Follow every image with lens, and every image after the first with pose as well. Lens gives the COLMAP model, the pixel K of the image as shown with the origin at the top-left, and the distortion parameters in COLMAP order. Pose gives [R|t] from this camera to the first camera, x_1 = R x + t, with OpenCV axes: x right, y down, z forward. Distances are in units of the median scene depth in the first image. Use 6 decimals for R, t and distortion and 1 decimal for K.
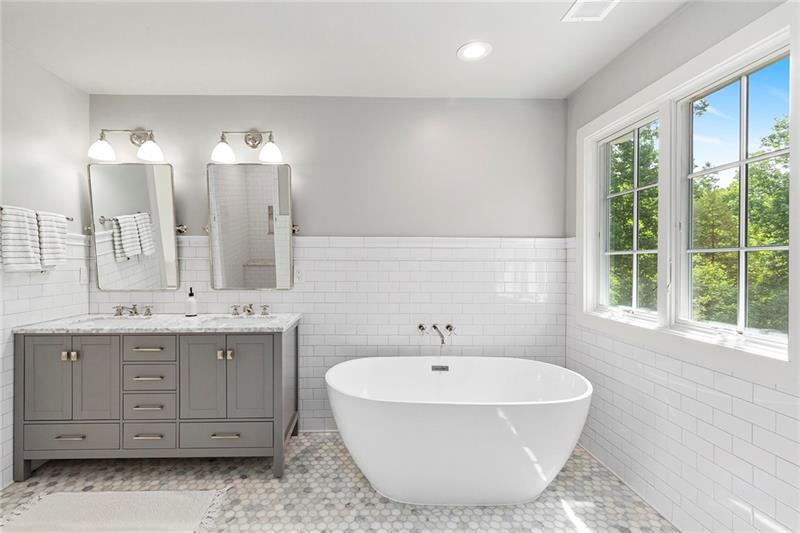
lens RADIAL K [[366.2, 0, 400.0], [0, 366.2, 266.5], [0, 0, 1]] dist [0.007585, 0.000134]
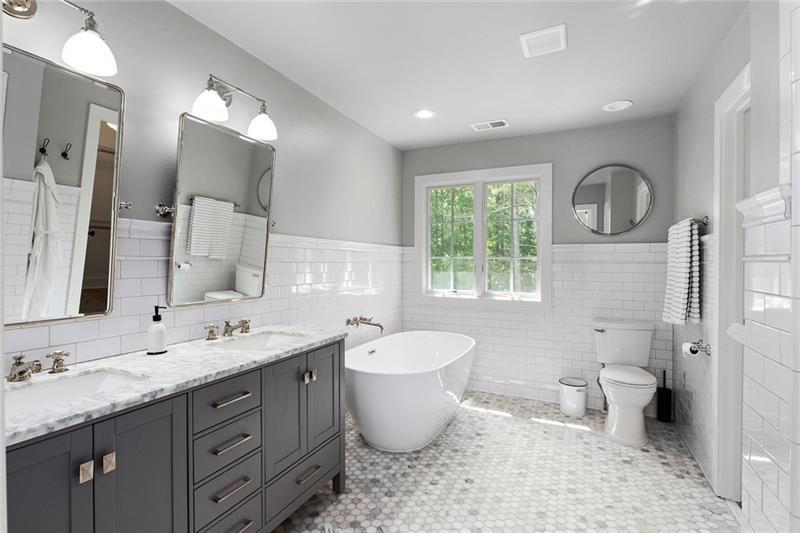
lens RADIAL K [[371.9, 0, 400.0], [0, 371.9, 266.5], [0, 0, 1]] dist [-0.000062, 0.000026]
pose [[0.452670, -0.008937, 0.891633, -1.136447], [0.003184, 0.999960, 0.008406, -0.014266], [-0.891673, -0.000966, 0.452680, 0.442762]]
